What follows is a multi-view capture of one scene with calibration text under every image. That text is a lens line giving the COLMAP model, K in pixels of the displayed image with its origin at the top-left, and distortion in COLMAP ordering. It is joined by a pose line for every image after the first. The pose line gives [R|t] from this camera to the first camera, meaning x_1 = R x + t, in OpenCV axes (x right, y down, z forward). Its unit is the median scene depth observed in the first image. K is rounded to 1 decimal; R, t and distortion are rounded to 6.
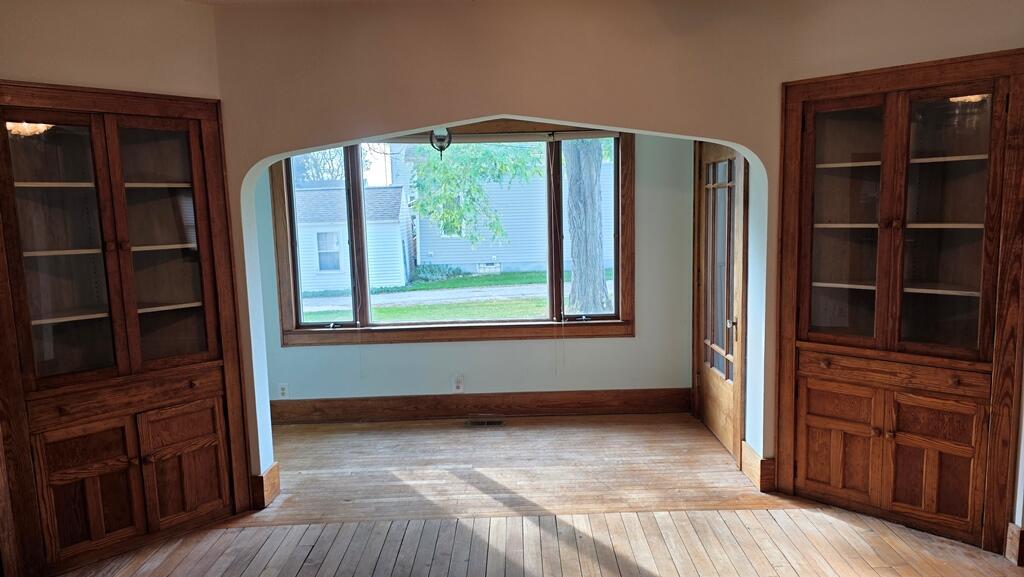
lens RADIAL K [[692.2, 0, 517.6], [0, 692.2, 298.1], [0, 0, 1]] dist [0.059965, -0.041348]
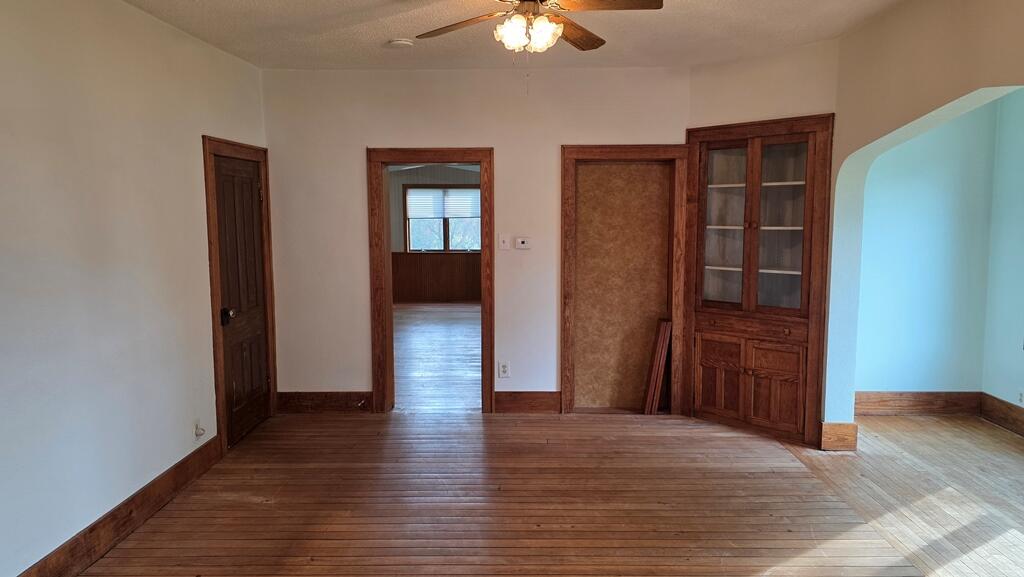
lens RADIAL K [[692.2, 0, 517.6], [0, 692.2, 298.1], [0, 0, 1]] dist [0.059965, -0.041348]
pose [[-0.026248, 0.156117, -0.987390, 0.851779], [-0.125644, 0.979382, 0.158191, -0.085749], [0.991728, 0.128212, -0.006092, 0.483574]]
